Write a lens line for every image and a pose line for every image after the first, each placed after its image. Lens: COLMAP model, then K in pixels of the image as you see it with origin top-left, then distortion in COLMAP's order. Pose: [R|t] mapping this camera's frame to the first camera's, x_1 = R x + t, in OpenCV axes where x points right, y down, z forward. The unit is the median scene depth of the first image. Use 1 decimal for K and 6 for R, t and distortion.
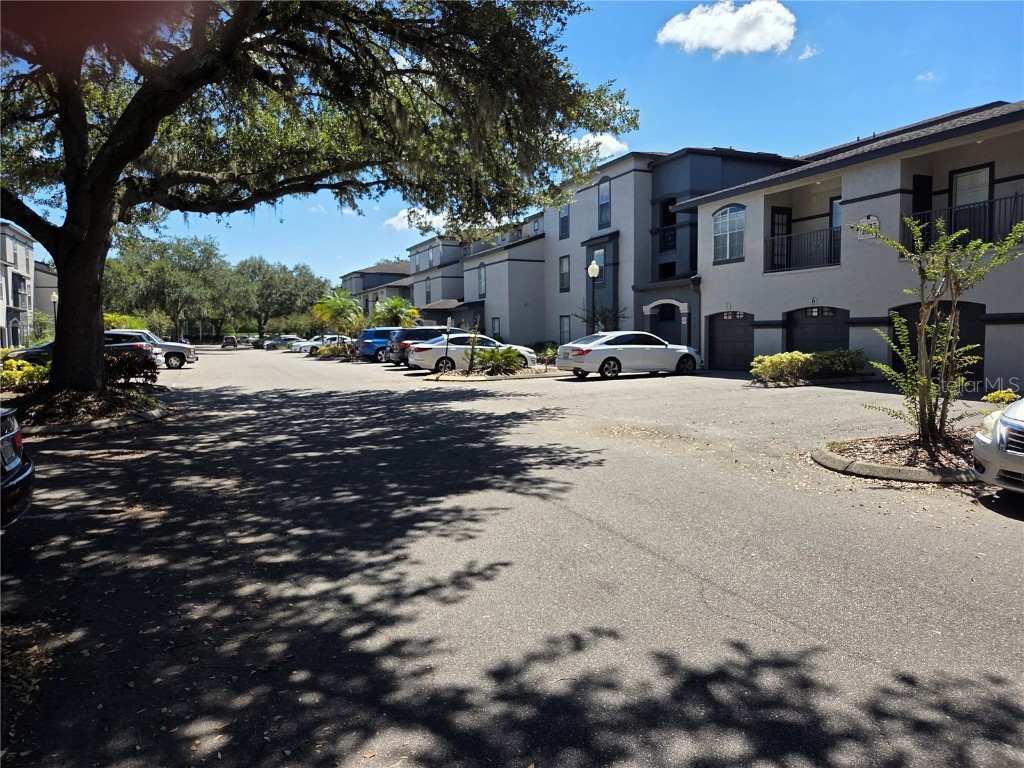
lens RADIAL K [[689.0, 0, 512.0], [0, 689.0, 384.0], [0, 0, 1]] dist [0.003392, -0.002957]
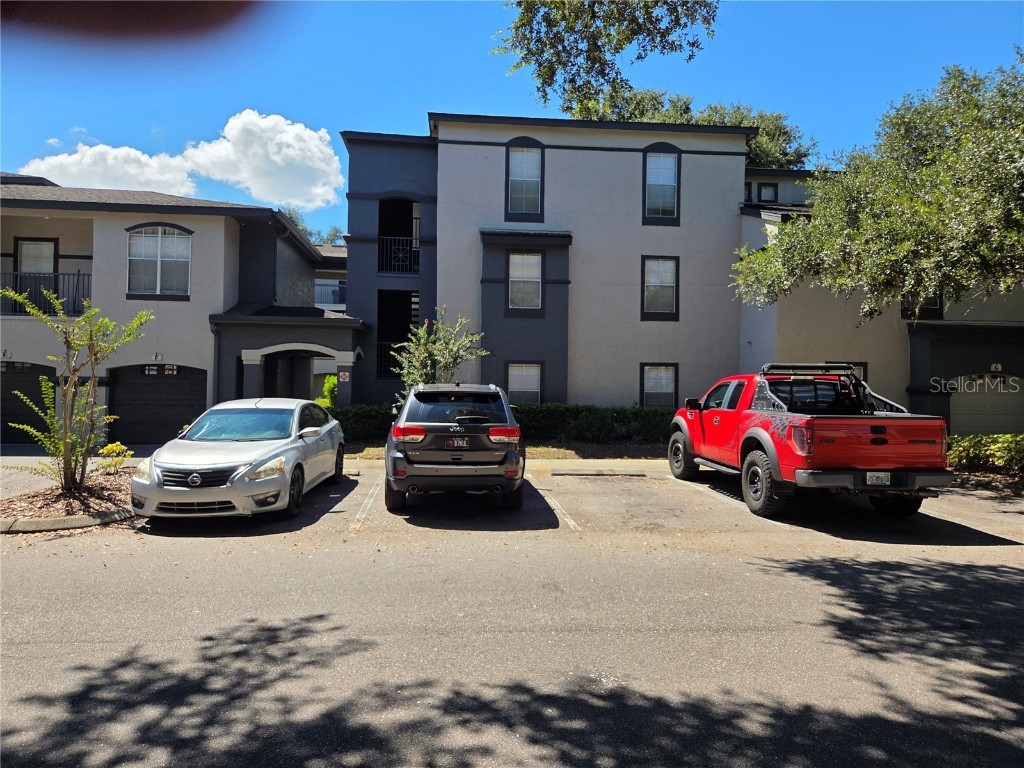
lens RADIAL K [[689.0, 0, 512.0], [0, 689.0, 384.0], [0, 0, 1]] dist [0.003392, -0.002957]
pose [[0.320109, 0.020386, 0.947161, -0.584804], [0.059168, 0.997387, -0.041464, -0.010125], [-0.945531, 0.069315, 0.318066, -0.104615]]
